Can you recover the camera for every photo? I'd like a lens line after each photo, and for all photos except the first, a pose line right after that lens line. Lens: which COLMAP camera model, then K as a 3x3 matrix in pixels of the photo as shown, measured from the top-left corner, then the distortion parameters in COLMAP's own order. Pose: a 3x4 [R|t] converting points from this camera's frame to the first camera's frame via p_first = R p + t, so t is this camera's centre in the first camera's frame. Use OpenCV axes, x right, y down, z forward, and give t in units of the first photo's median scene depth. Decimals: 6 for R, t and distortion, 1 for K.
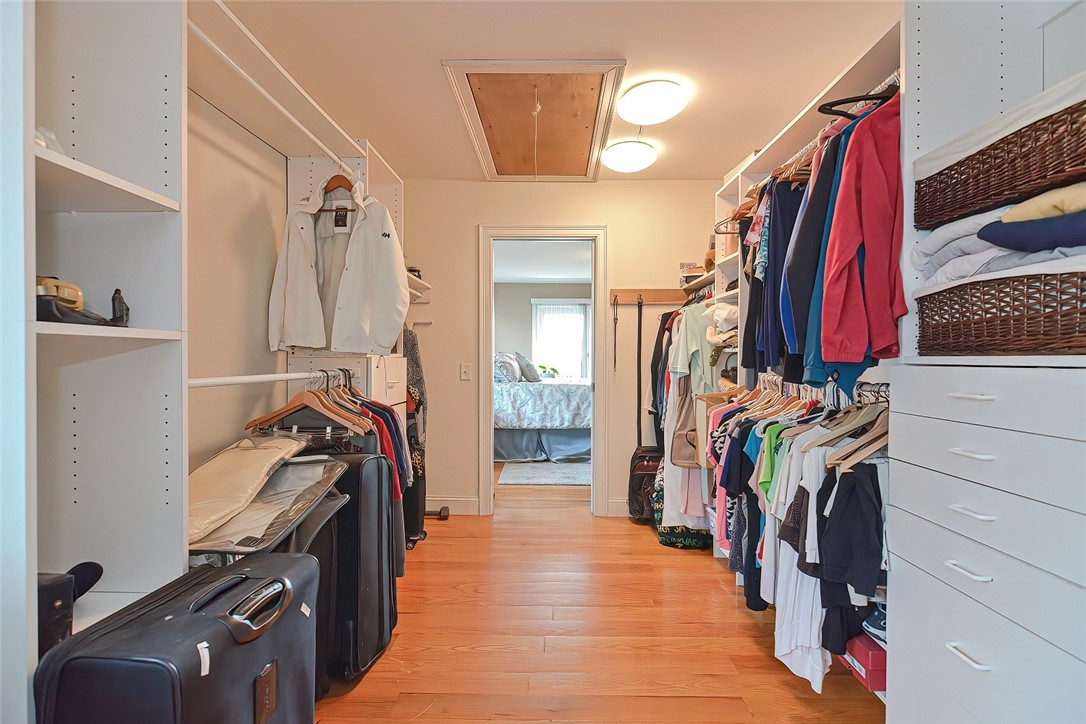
lens RADIAL K [[527.3, 0, 543.0], [0, 527.3, 362.0], [0, 0, 1]] dist [-0.001387, -0.000469]
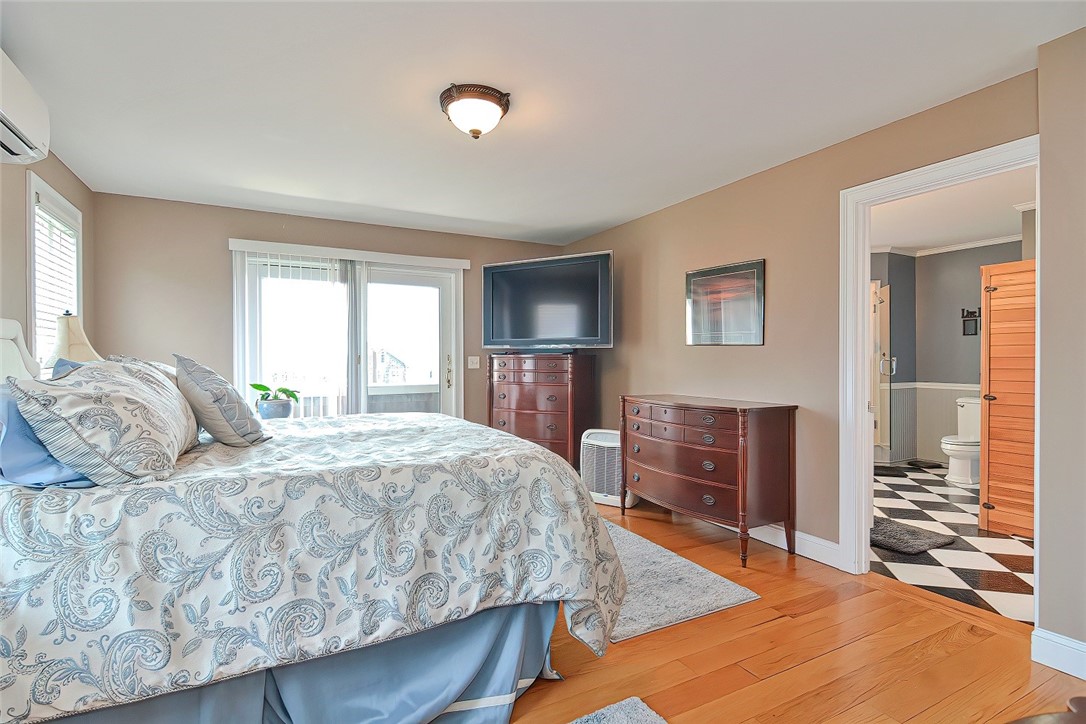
lens RADIAL K [[527.3, 0, 543.0], [0, 527.3, 362.0], [0, 0, 1]] dist [-0.001387, -0.000469]
pose [[0.872656, -0.014238, 0.488127, -0.014969], [0.014614, 0.999889, 0.003040, -0.014915], [-0.488116, 0.004481, 0.872767, 0.719926]]
